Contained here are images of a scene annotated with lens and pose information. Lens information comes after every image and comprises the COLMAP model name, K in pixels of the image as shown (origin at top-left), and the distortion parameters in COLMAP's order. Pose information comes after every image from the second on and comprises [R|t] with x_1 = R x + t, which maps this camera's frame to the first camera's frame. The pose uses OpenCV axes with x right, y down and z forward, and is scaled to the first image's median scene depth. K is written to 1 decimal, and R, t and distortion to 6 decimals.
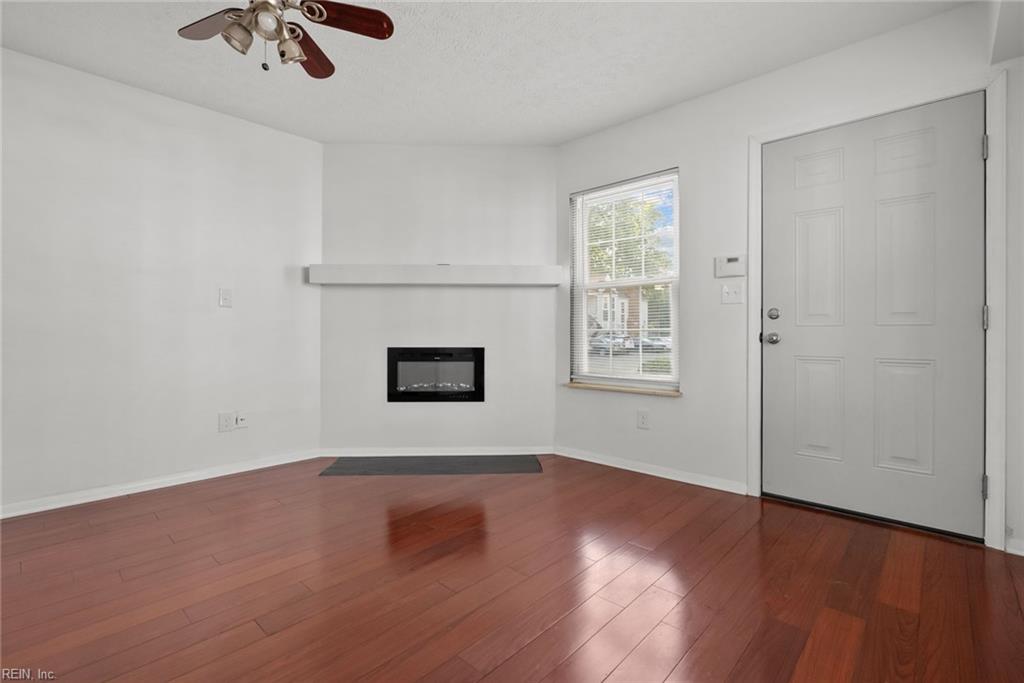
lens RADIAL K [[465.1, 0, 517.3], [0, 465.1, 333.9], [0, 0, 1]] dist [-0.001270, -0.000103]
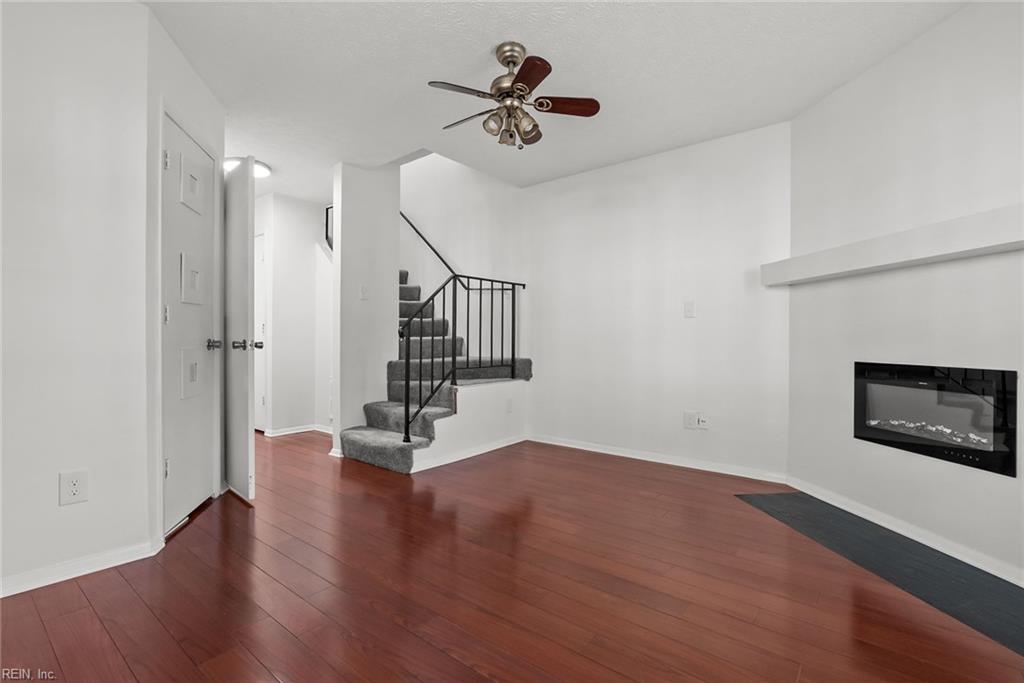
lens RADIAL K [[467.6, 0, 512.0], [0, 467.6, 341.5], [0, 0, 1]] dist [-0.000030, 0.000161]
pose [[0.060364, 0.001321, -0.998176, 0.404504], [-0.006752, 0.999977, 0.000915, 0.001369], [0.998154, 0.006684, 0.060371, 0.434096]]
